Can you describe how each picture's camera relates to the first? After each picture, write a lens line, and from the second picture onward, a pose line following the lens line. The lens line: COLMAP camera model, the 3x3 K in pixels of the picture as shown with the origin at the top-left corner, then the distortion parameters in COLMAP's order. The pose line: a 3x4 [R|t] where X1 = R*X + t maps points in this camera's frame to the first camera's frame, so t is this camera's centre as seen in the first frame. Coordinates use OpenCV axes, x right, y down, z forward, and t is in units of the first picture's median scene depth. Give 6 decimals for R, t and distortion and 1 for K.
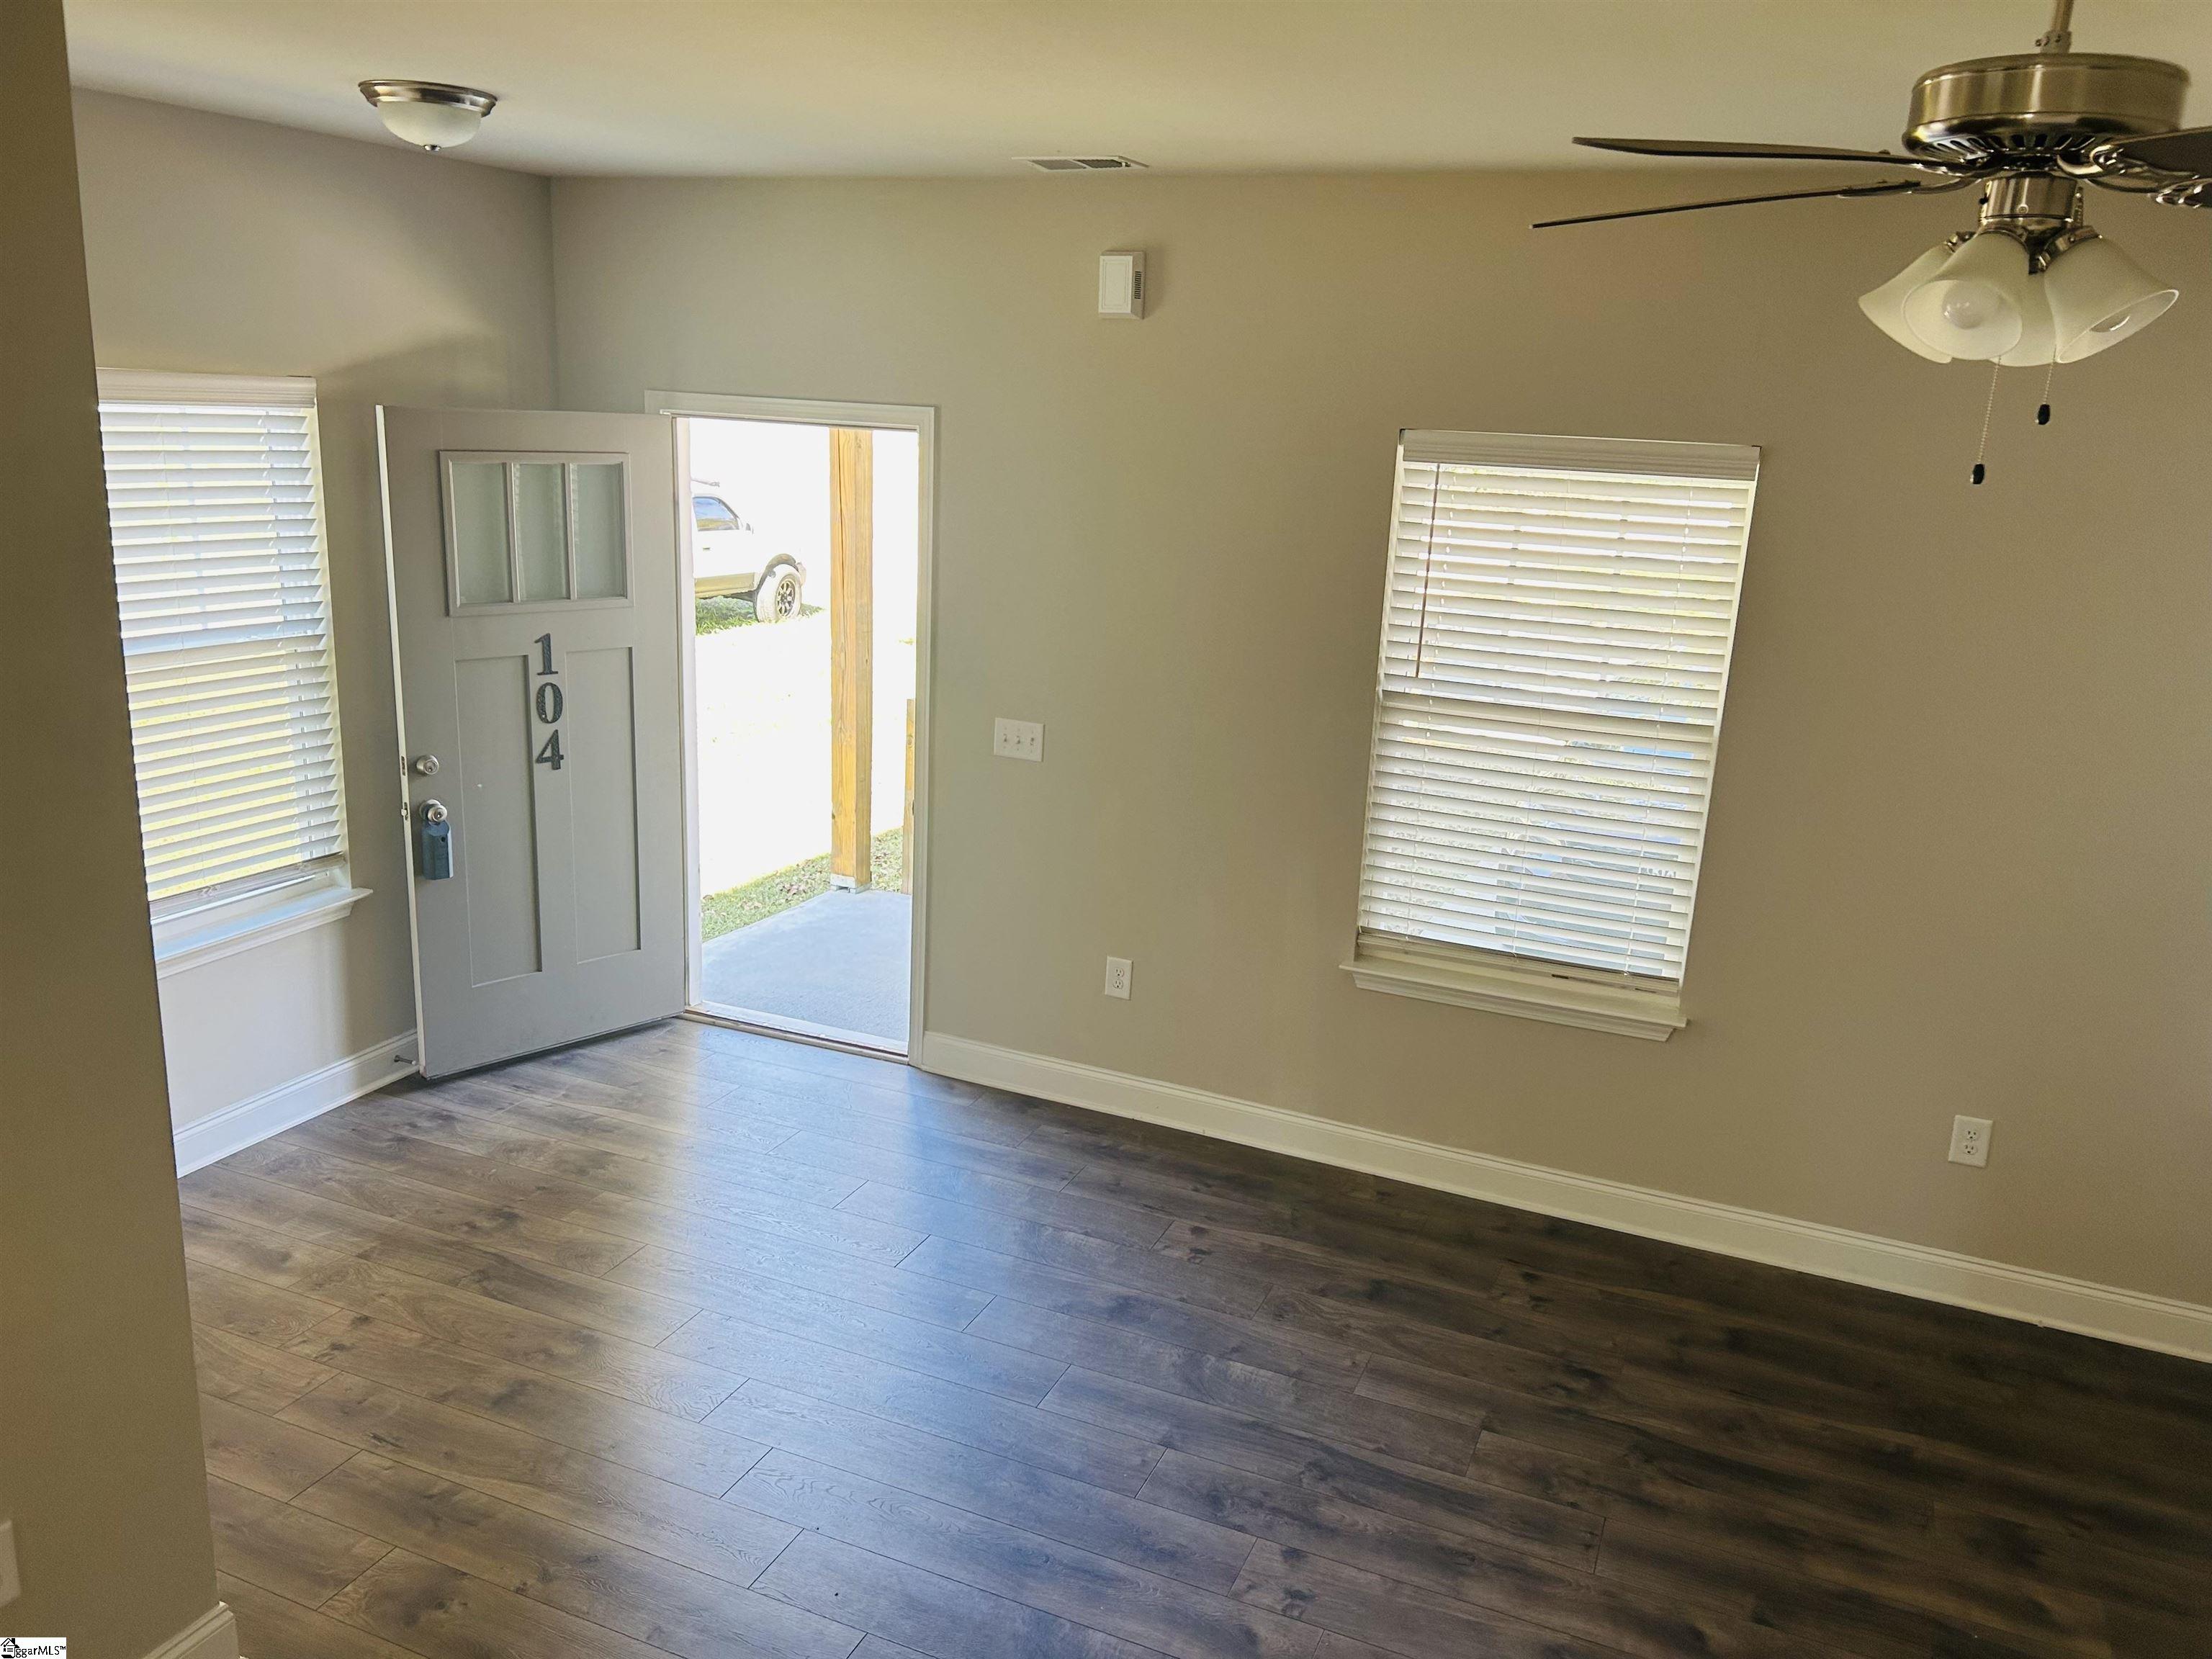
lens RADIAL K [[1666.3, 0, 1106.4], [0, 1666.3, 843.4], [0, 0, 1]] dist [0.063839, -0.064900]
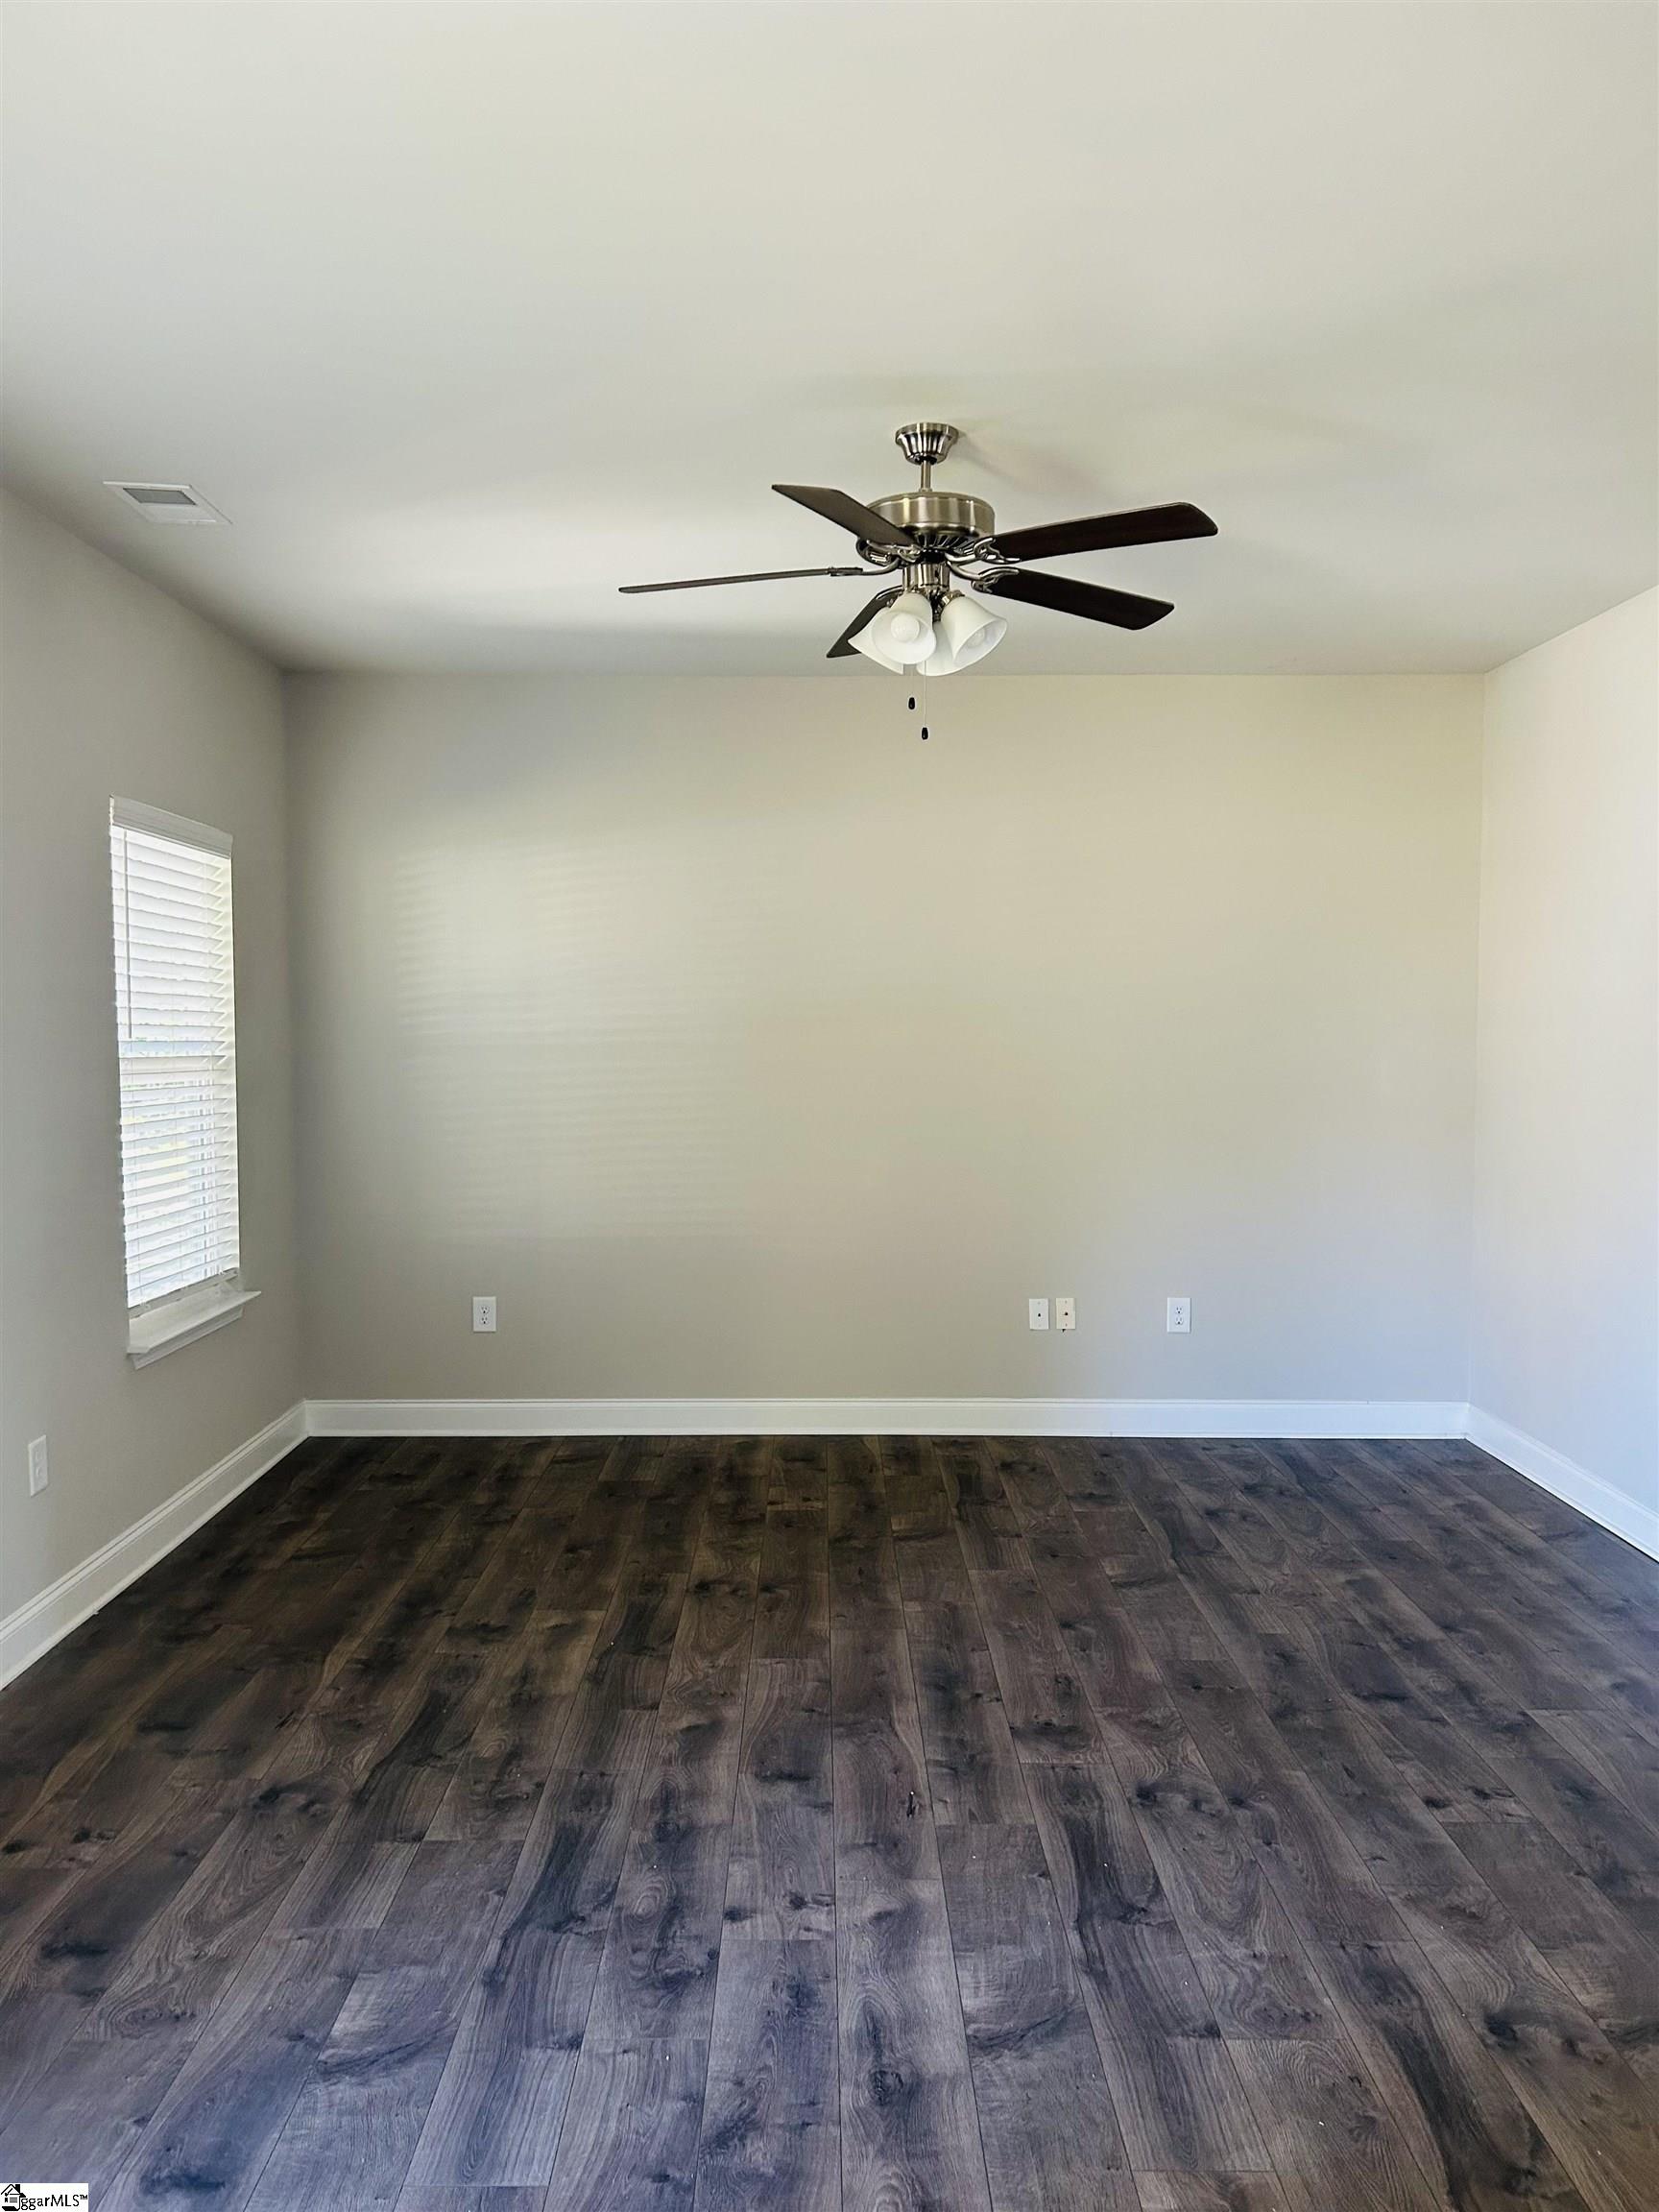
lens RADIAL K [[1666.3, 0, 812.4], [0, 1666.3, 1111.8], [0, 0, 1]] dist [0.063839, -0.064900]
pose [[-0.392729, -0.094085, 0.914829, -0.519453], [0.220919, 0.955974, 0.193155, -0.102893], [-0.892726, 0.277960, -0.354653, 0.912943]]
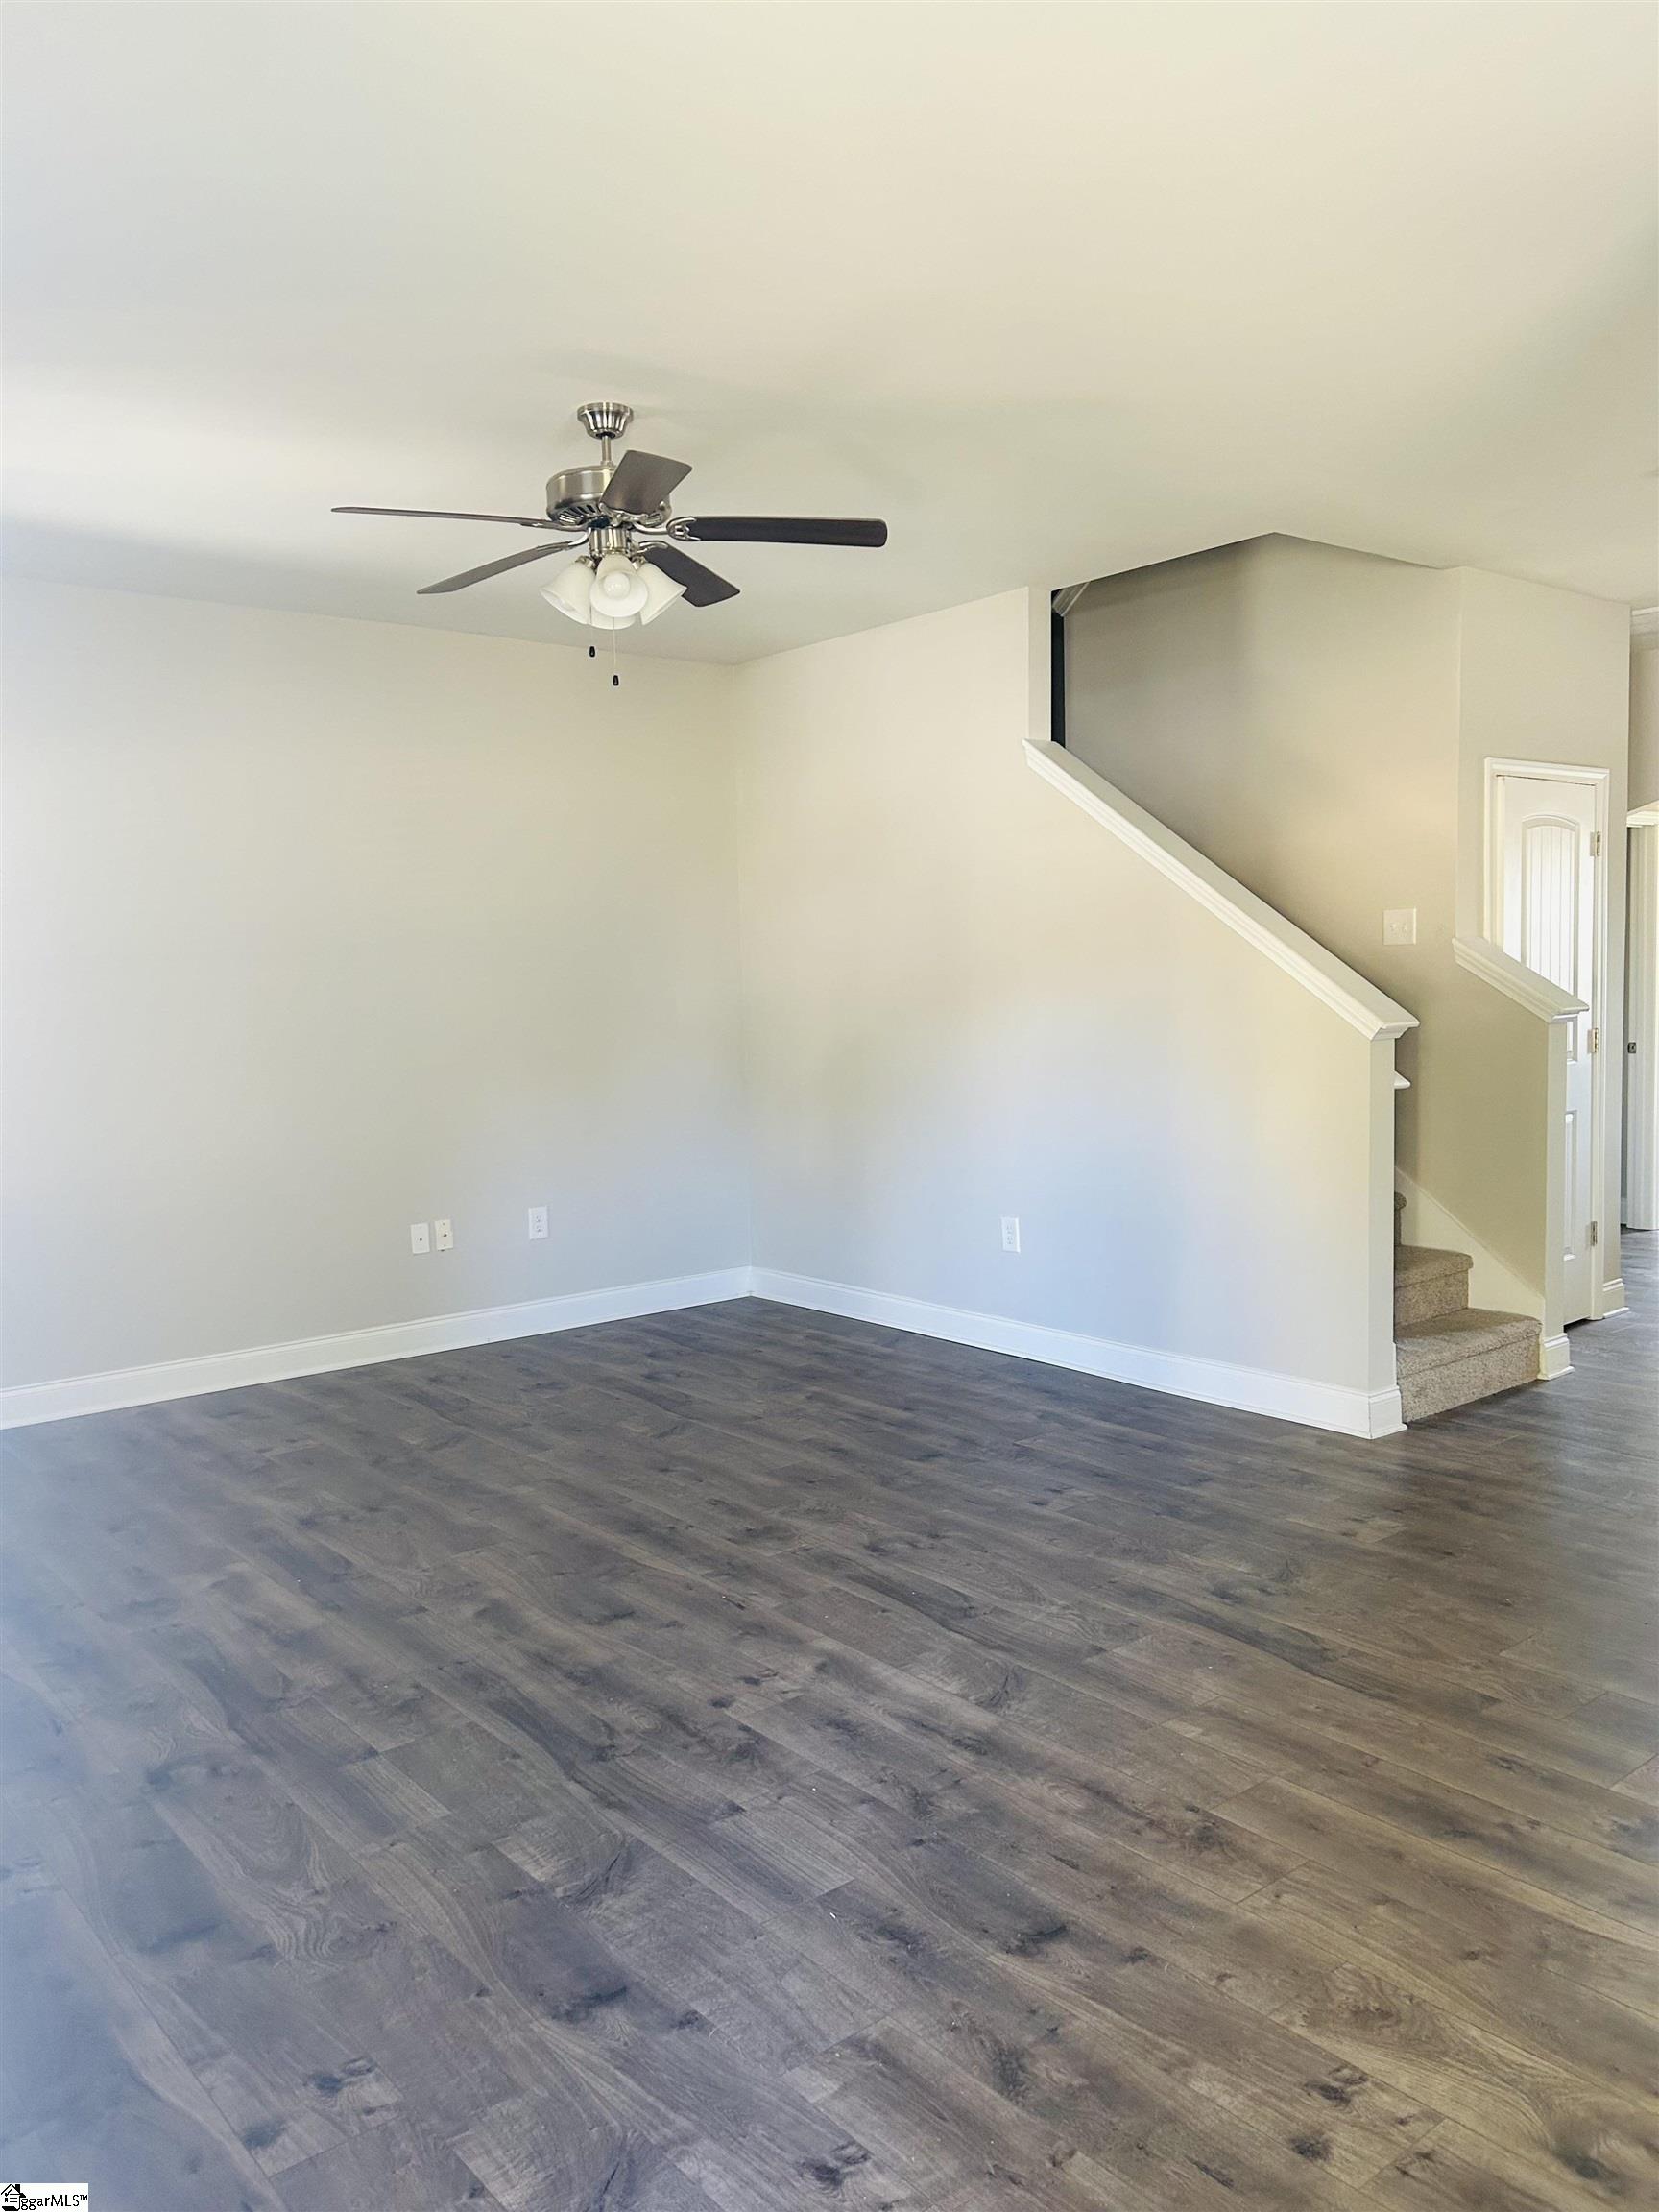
lens RADIAL K [[1666.3, 0, 813.5], [0, 1666.3, 1088.0], [0, 0, 1]] dist [0.063839, -0.064900]
pose [[-0.884551, -0.054089, 0.463297, -0.299130], [0.106796, 0.943384, 0.314040, -0.179451], [-0.454053, 0.327263, -0.828695, 1.325749]]
